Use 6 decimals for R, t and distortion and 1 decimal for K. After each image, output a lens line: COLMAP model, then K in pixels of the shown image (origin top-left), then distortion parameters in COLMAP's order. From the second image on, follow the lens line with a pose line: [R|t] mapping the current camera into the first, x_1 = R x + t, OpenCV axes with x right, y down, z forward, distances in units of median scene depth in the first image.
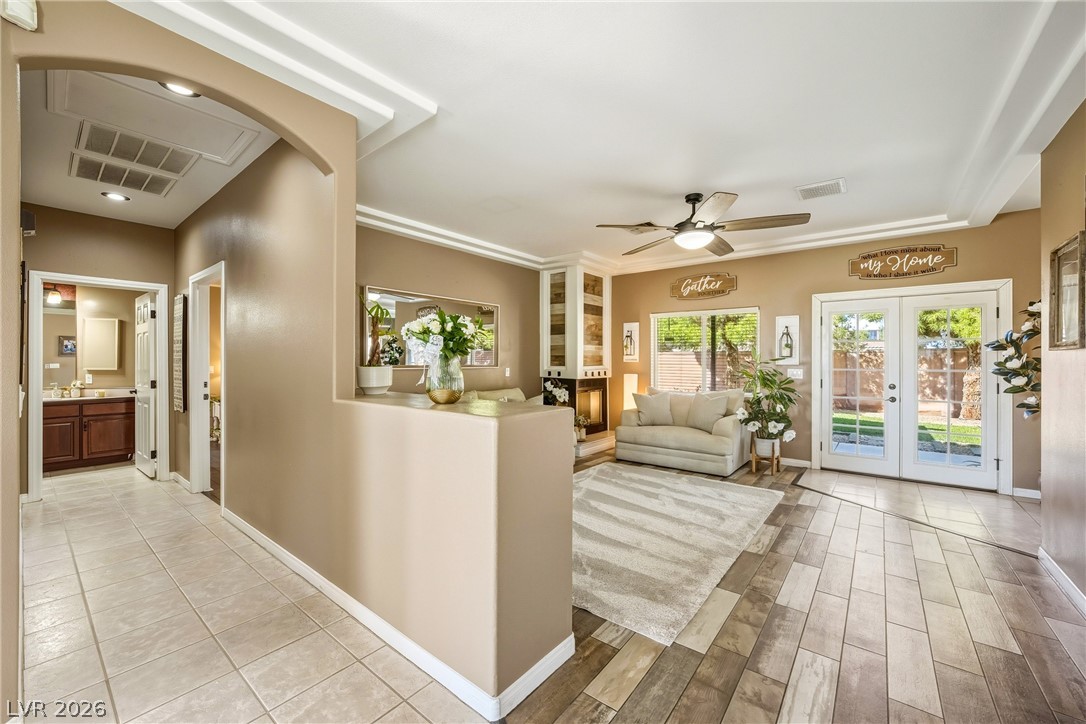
lens RADIAL K [[423.5, 0, 554.4], [0, 423.5, 361.3], [0, 0, 1]] dist [-0.004067, -0.000318]
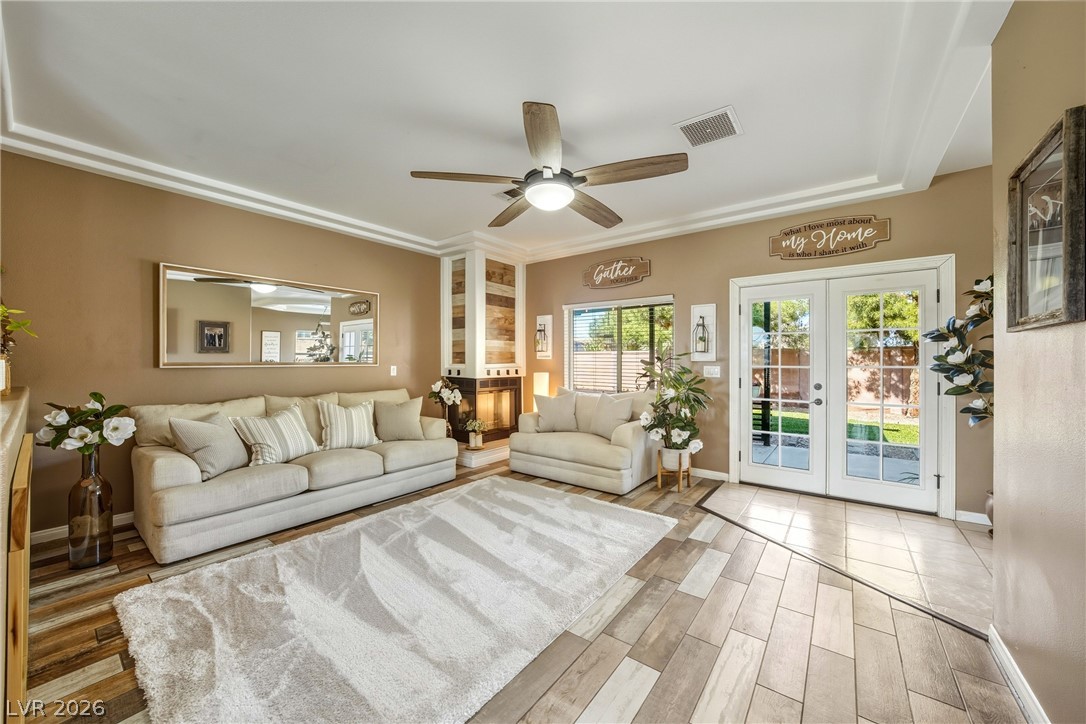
lens RADIAL K [[403.1, 0, 541.3], [0, 403.1, 360.8], [0, 0, 1]] dist [-0.018537, 0.002954]
pose [[0.999880, -0.002381, 0.015329, 0.242794], [0.002386, 0.999997, -0.000300, 0.008327], [-0.015328, 0.000336, 0.999882, 0.217919]]
